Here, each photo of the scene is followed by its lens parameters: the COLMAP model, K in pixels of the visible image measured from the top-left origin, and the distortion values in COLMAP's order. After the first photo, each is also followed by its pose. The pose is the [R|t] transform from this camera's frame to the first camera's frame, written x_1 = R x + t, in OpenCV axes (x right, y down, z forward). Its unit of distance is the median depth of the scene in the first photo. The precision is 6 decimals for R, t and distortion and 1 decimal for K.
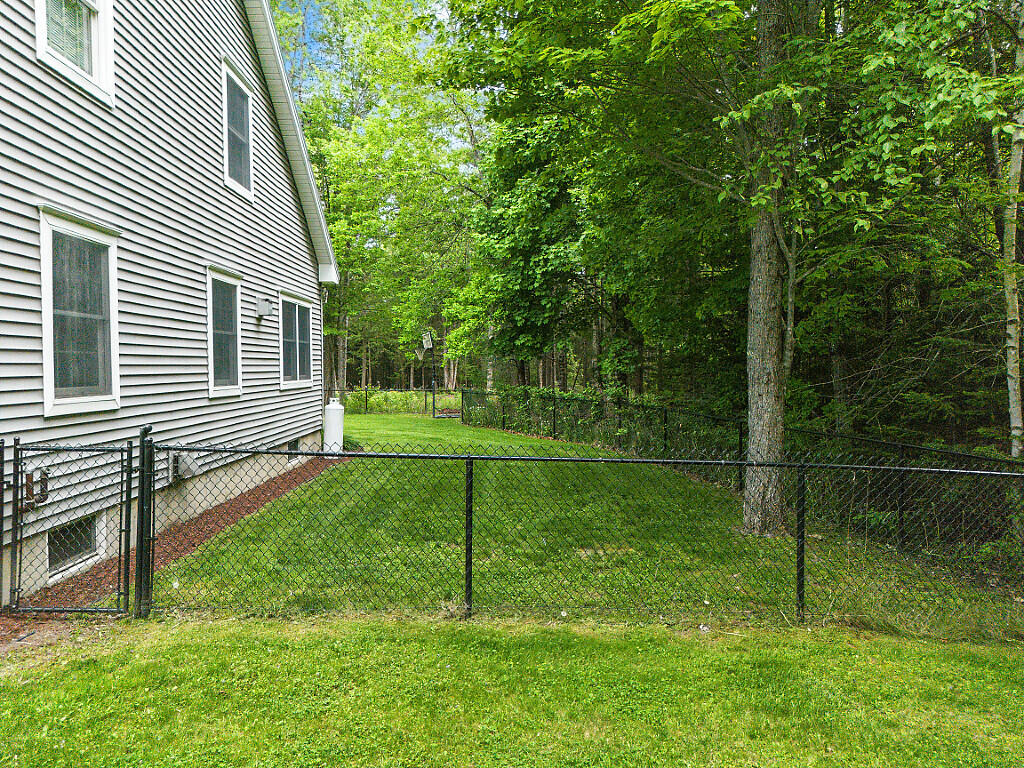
lens RADIAL K [[722.3, 0, 512.0], [0, 722.3, 384.0], [0, 0, 1]] dist [0.076873, -0.076872]
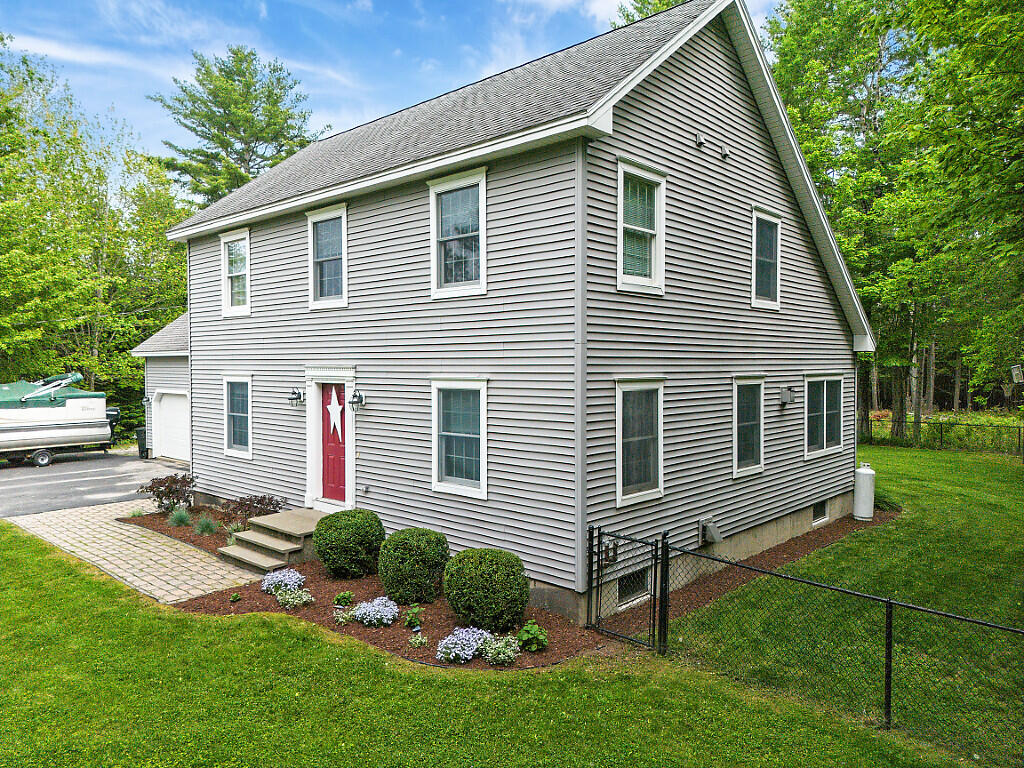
lens RADIAL K [[722.3, 0, 512.0], [0, 722.3, 384.0], [0, 0, 1]] dist [0.076873, -0.076872]
pose [[0.721752, 0.021013, -0.691833, 0.267027], [-0.020047, 0.999754, 0.009451, -0.213355], [0.691861, 0.007048, 0.721996, -0.282885]]
